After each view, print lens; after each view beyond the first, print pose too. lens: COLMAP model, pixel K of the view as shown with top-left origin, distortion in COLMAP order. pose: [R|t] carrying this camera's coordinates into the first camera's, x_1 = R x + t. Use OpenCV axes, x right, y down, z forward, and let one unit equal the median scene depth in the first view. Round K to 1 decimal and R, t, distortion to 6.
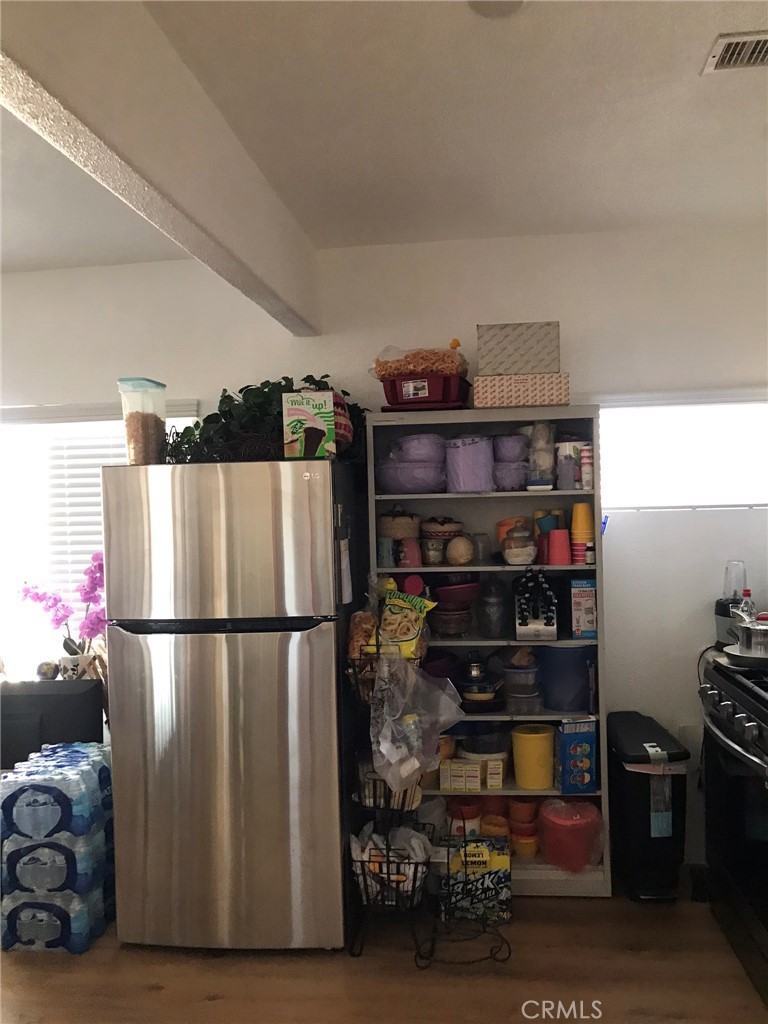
lens RADIAL K [[835.7, 0, 384.0], [0, 835.7, 512.0], [0, 0, 1]] dist [0.029657, 0.002618]
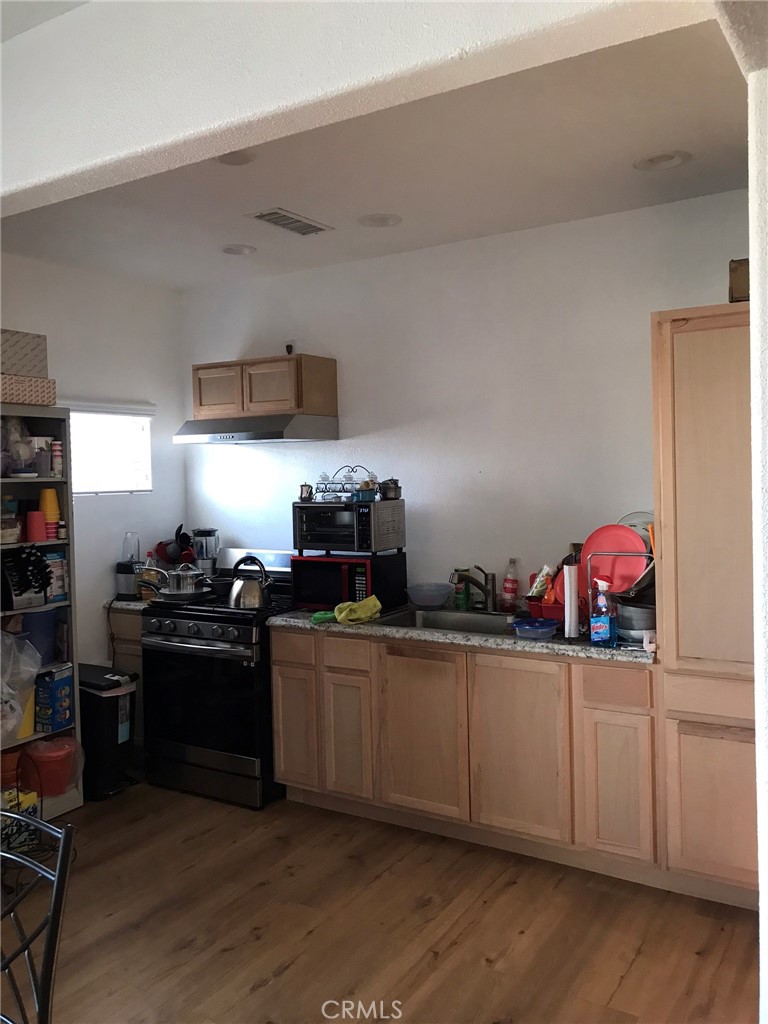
lens RADIAL K [[835.7, 0, 384.0], [0, 835.7, 512.0], [0, 0, 1]] dist [0.029657, 0.002618]
pose [[0.445967, -0.022783, 0.894759, -0.634635], [0.026129, 0.999581, 0.012429, 0.020343], [-0.894668, 0.017836, 0.446375, 0.041029]]
